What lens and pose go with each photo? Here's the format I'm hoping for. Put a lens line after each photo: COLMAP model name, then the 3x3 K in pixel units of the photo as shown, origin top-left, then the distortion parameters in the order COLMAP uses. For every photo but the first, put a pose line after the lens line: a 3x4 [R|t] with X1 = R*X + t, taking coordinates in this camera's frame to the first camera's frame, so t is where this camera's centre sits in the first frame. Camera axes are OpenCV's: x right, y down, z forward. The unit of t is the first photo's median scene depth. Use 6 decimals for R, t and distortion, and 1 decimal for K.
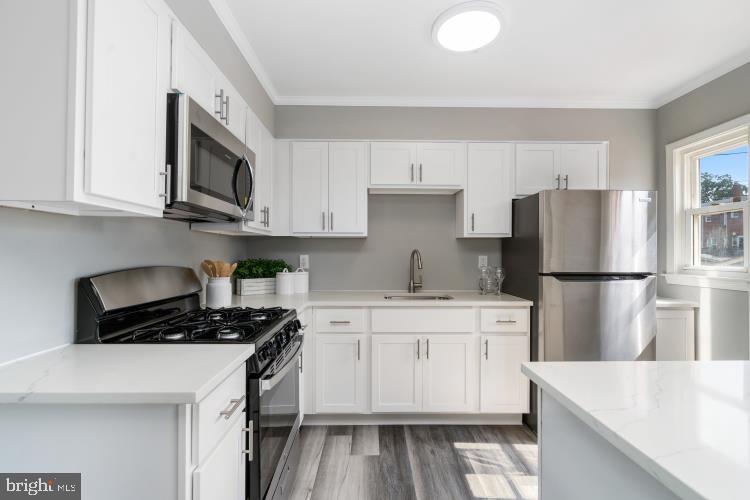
lens RADIAL K [[336.3, 0, 378.5], [0, 336.3, 253.4], [0, 0, 1]] dist [-0.003855, -0.000027]
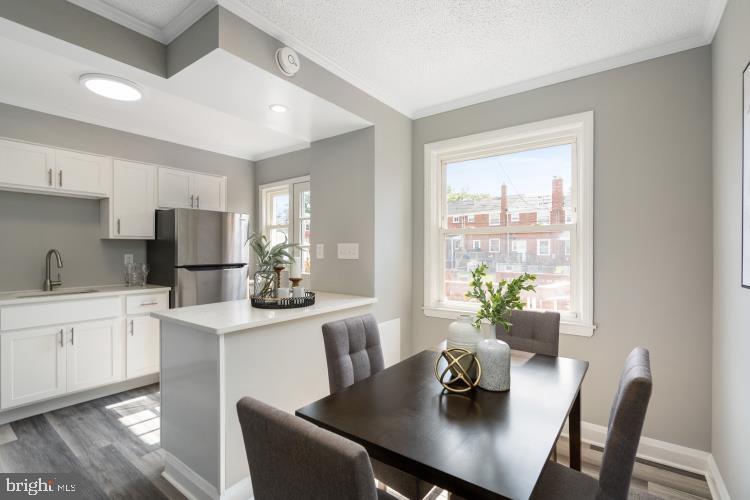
lens RADIAL K [[349.6, 0, 375.2], [0, 349.6, 251.8], [0, 0, 1]] dist [-0.002379, 0.000480]
pose [[0.614586, -0.006421, 0.788824, -0.147947], [0.001390, 0.999974, 0.007056, -0.010612], [-0.788849, -0.003240, 0.614579, -0.516833]]
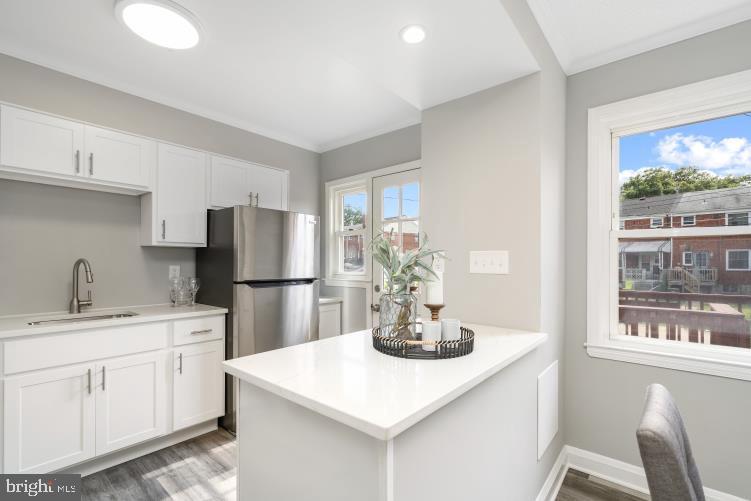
lens RADIAL K [[342.9, 0, 372.9], [0, 342.9, 262.9], [0, 0, 1]] dist [0.000298, 0.000251]
pose [[0.666603, -0.000406, 0.745413, -0.039918], [-0.001518, 0.999997, 0.001903, -0.003852], [-0.745411, -0.002400, 0.666601, -0.058774]]
